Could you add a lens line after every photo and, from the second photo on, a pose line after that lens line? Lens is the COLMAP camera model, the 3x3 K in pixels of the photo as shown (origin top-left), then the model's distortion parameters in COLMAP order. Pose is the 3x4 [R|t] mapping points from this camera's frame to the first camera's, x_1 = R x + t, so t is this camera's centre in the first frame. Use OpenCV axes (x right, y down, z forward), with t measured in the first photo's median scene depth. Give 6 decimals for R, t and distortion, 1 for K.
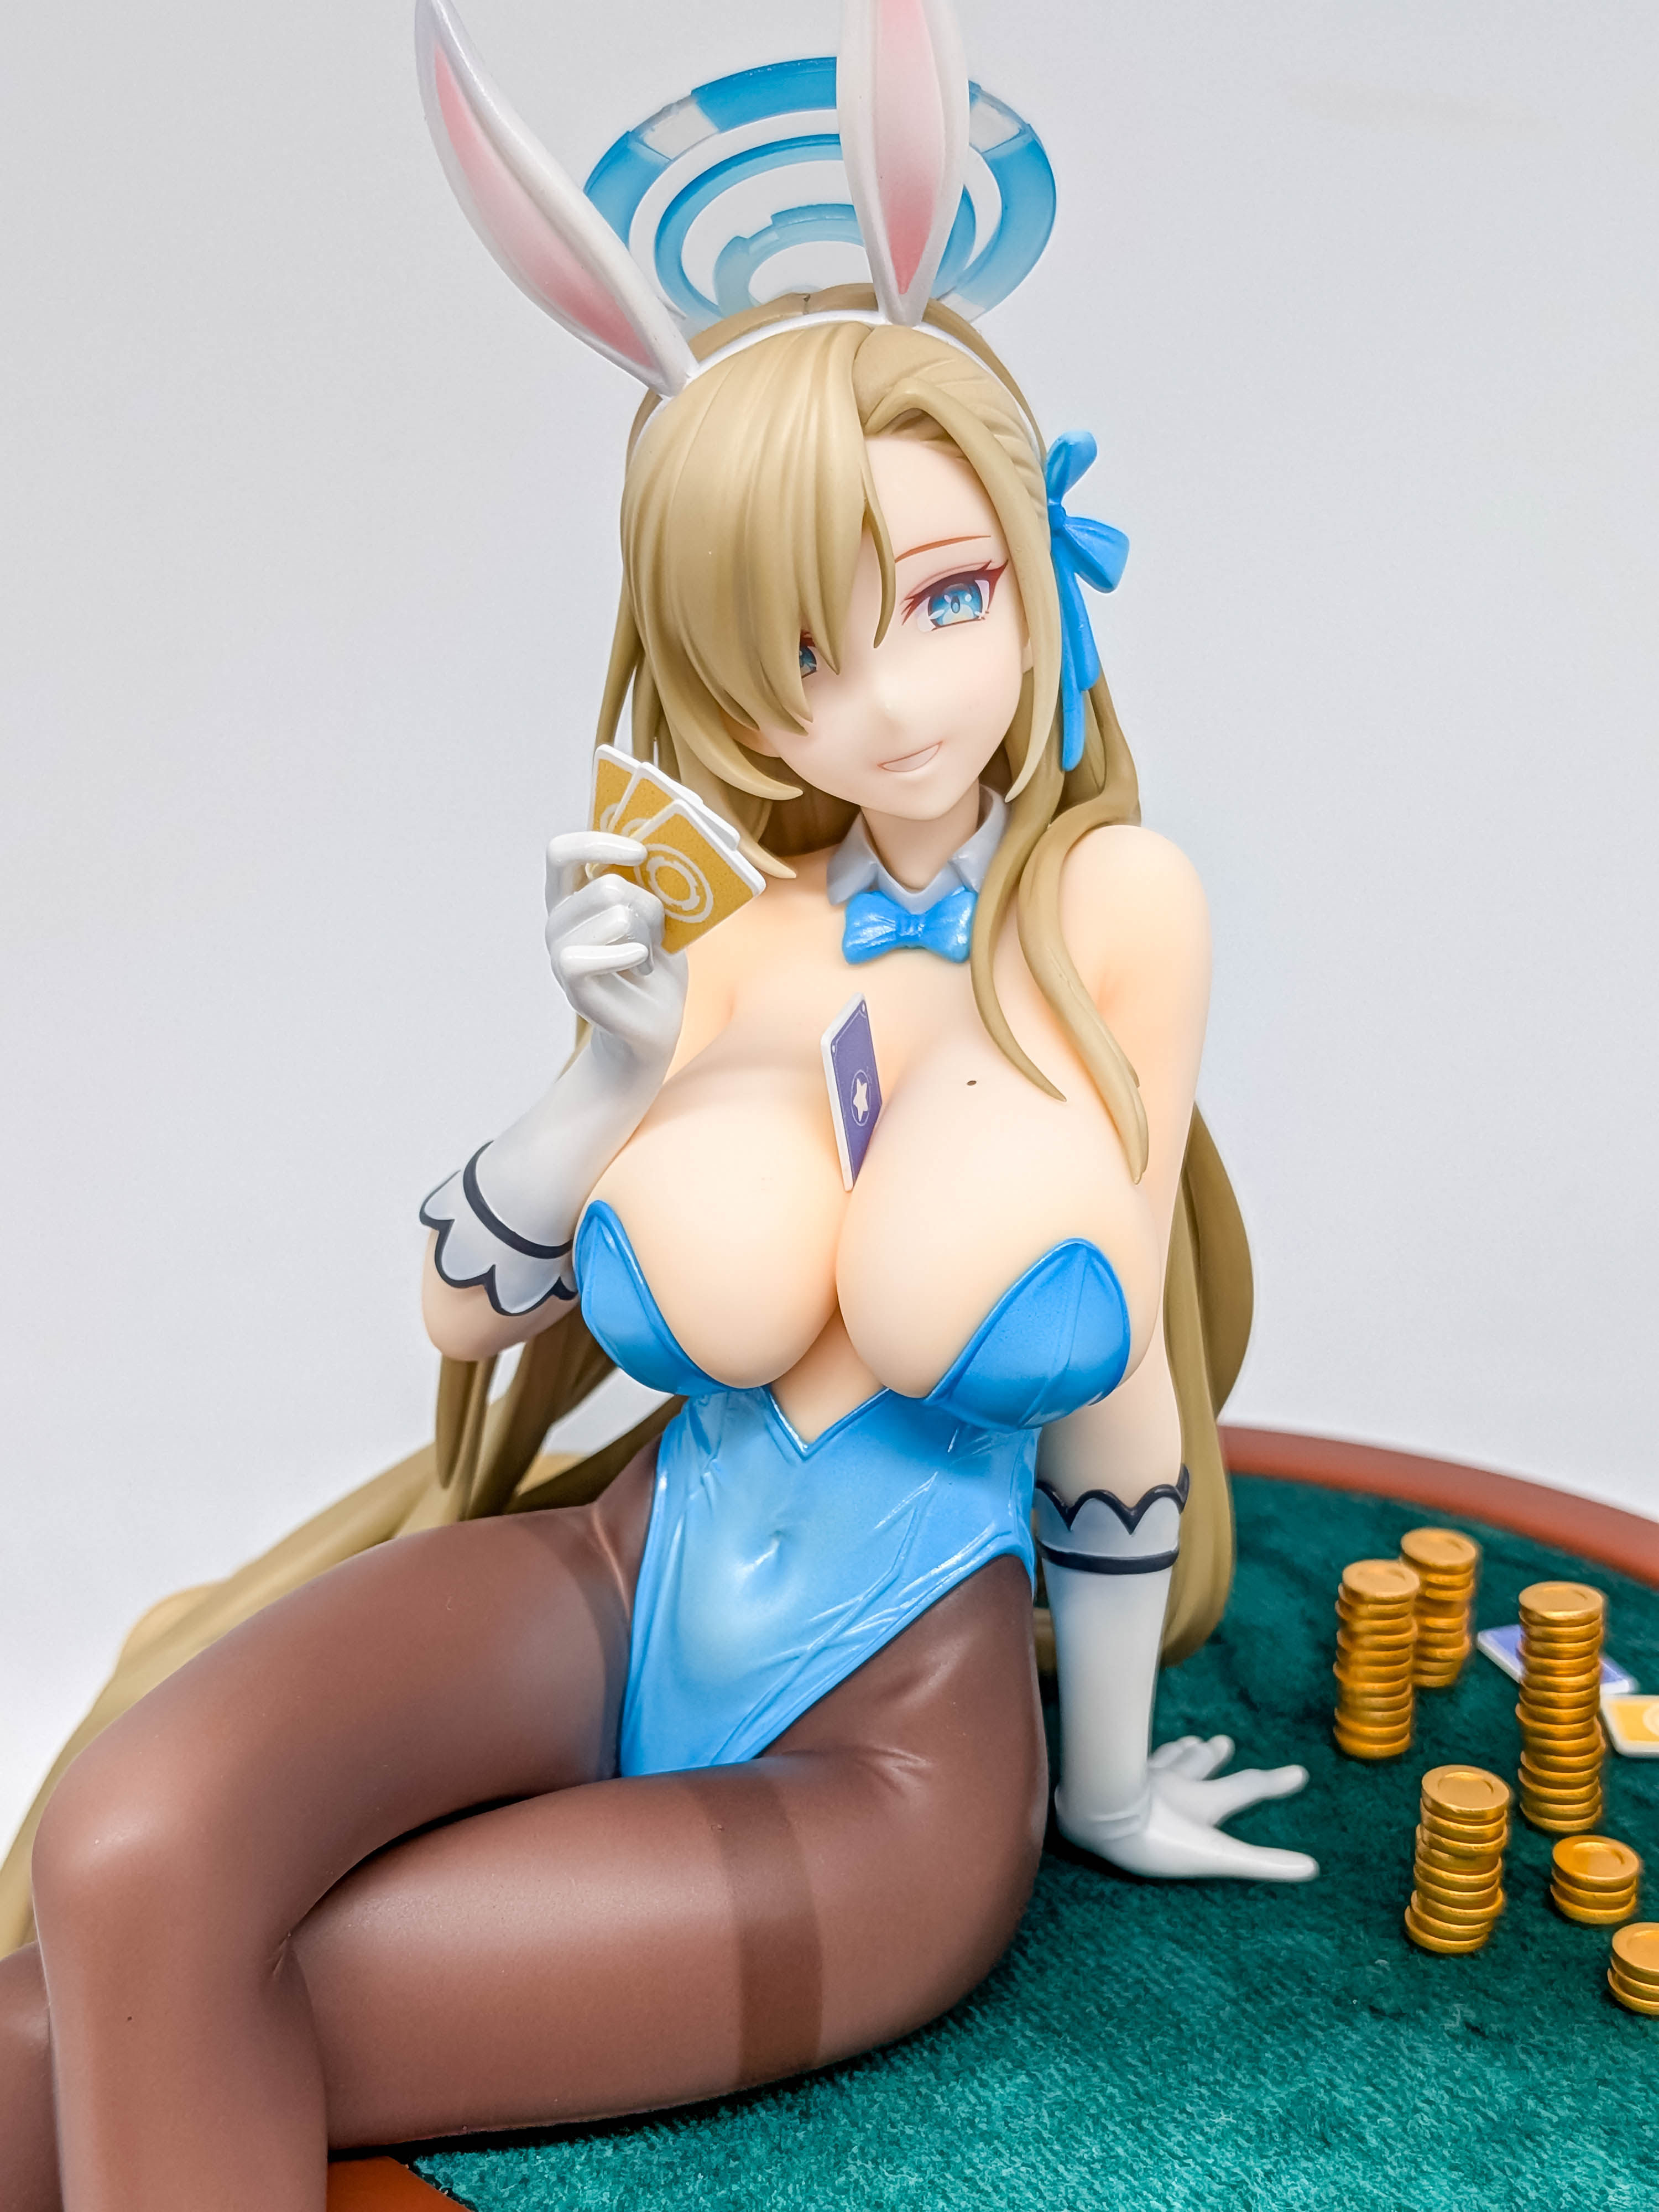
lens RADIAL K [[3394.0, 0, 836.6], [0, 3394.0, 1117.2], [0, 0, 1]] dist [0.063870, 0.000000]
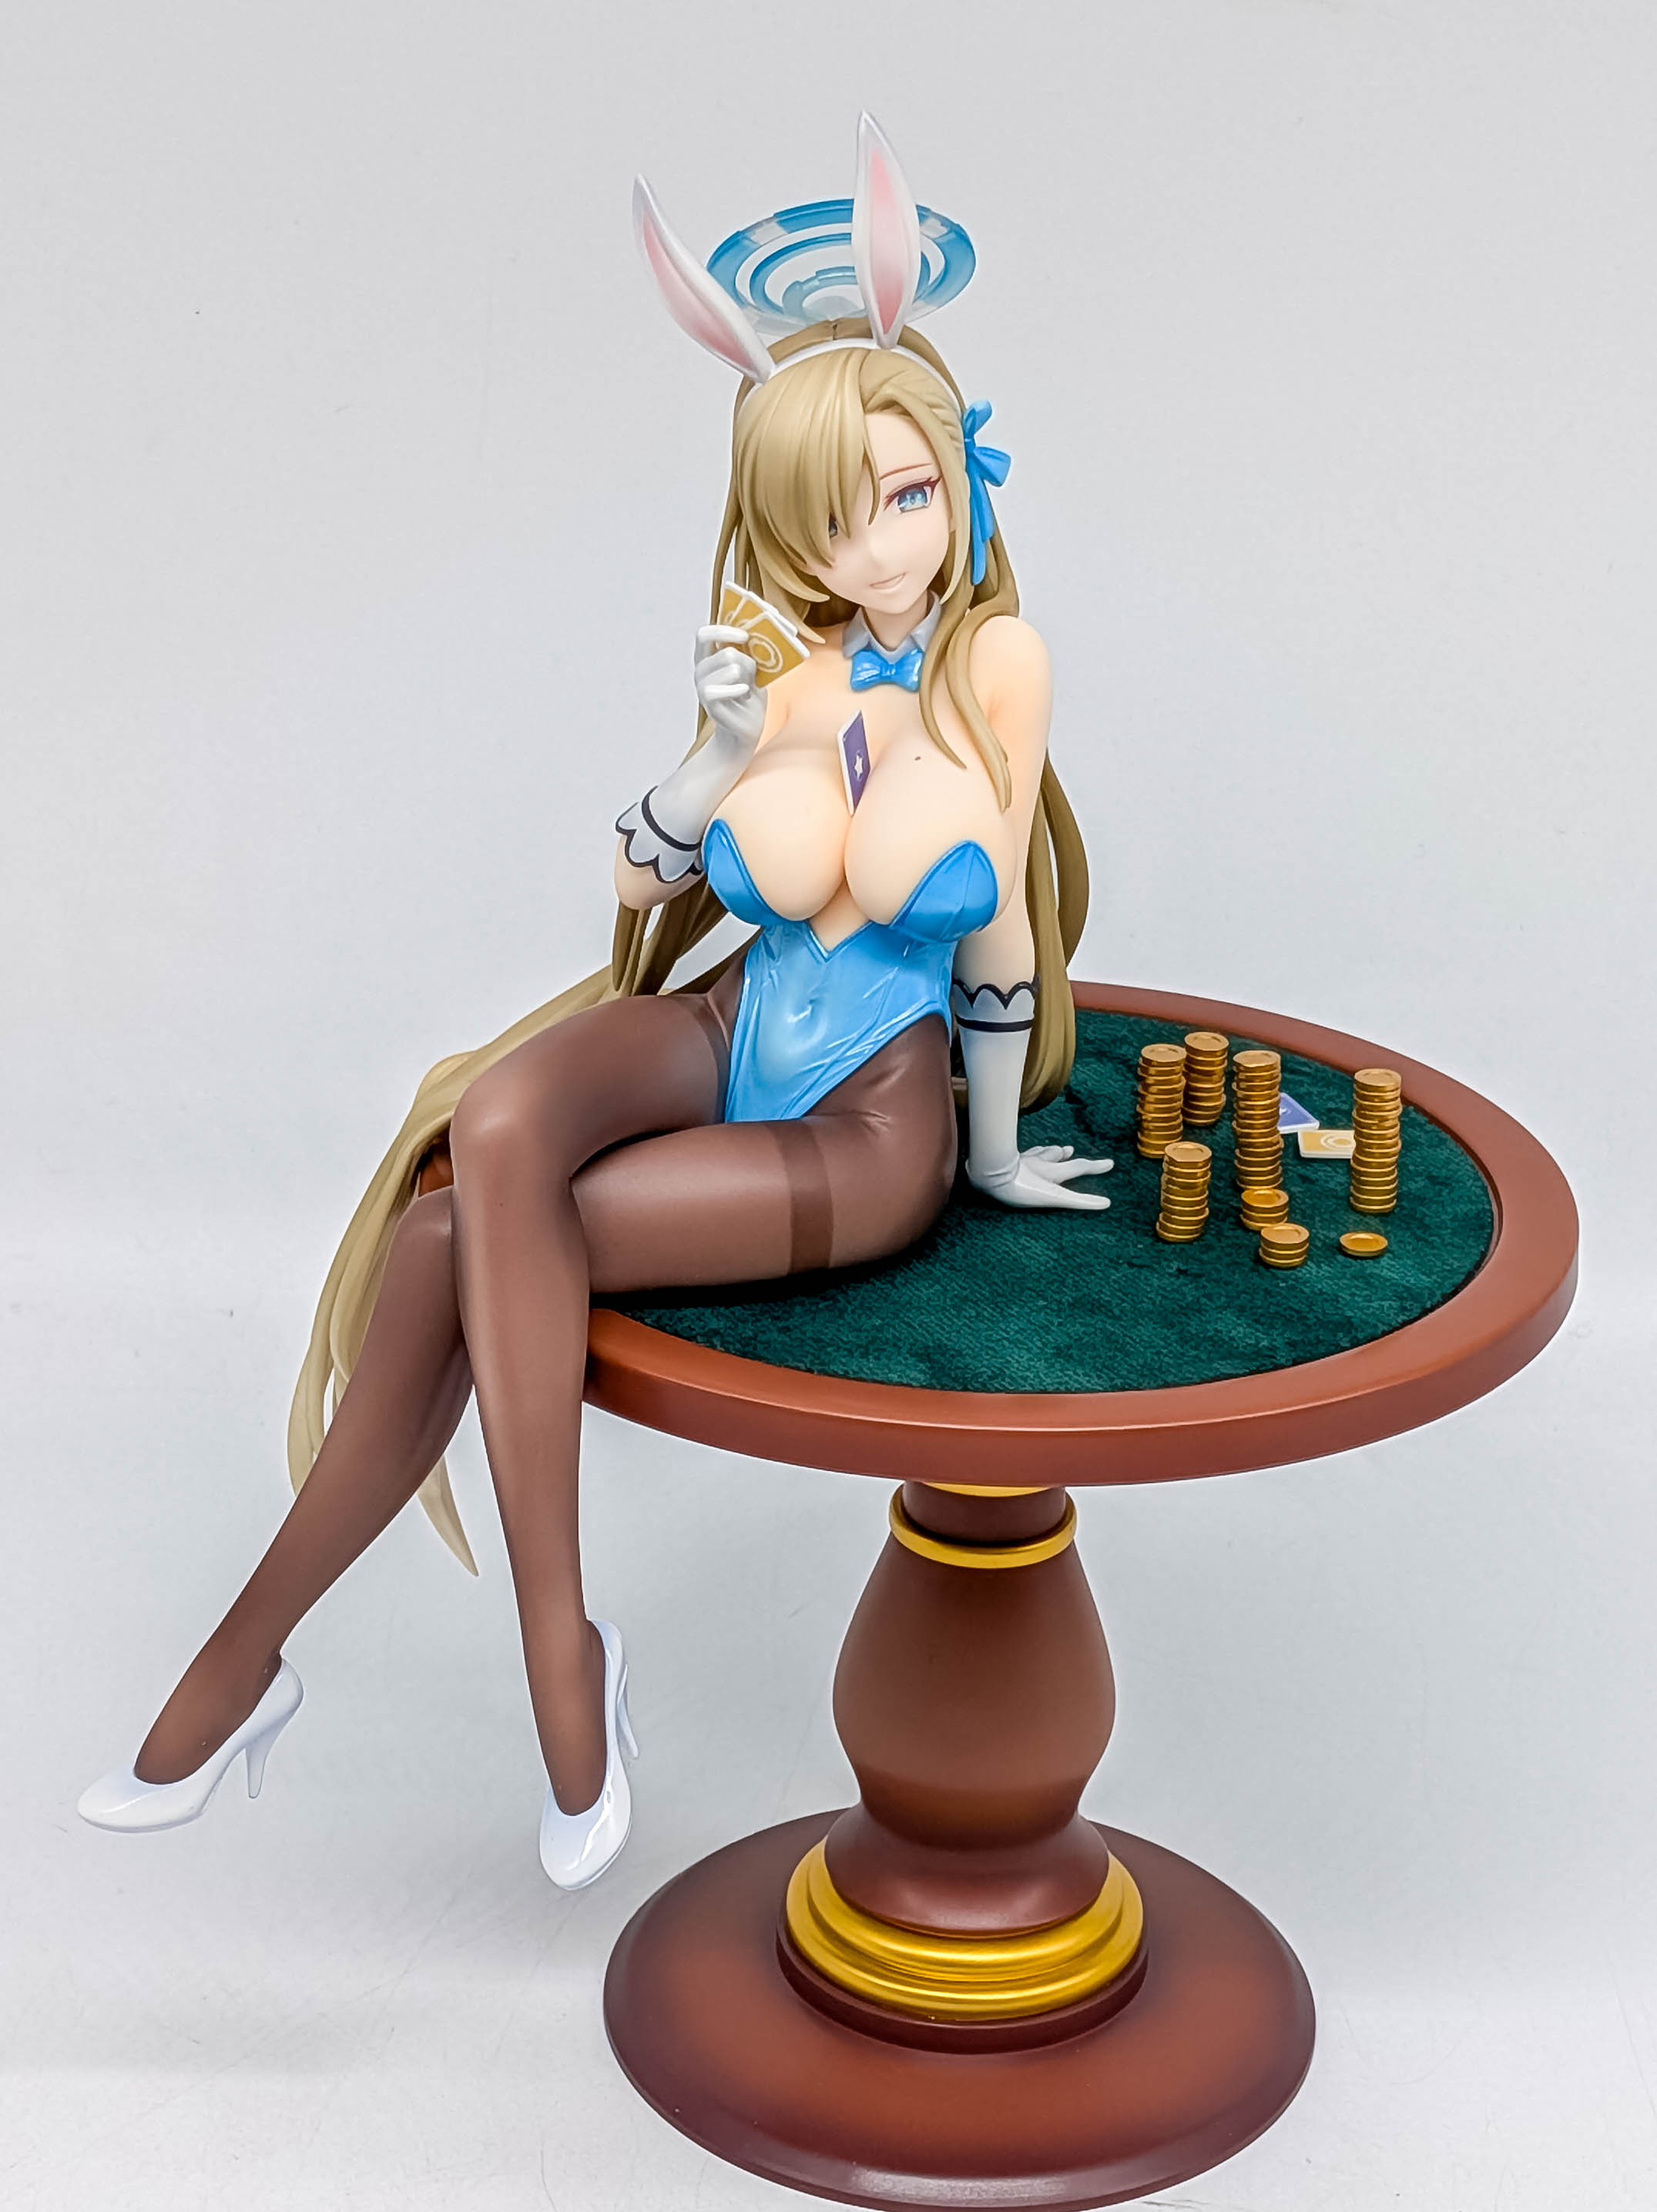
lens RADIAL K [[4825.5, 0, 876.4], [0, 4825.5, 1233.9], [0, 0, 1]] dist [0.102363, 0.000000]
pose [[0.999925, 0.011674, 0.003583, 0.010238], [-0.011954, 0.995694, 0.091931, 0.006403], [-0.002494, -0.091967, 0.995759, -1.655426]]
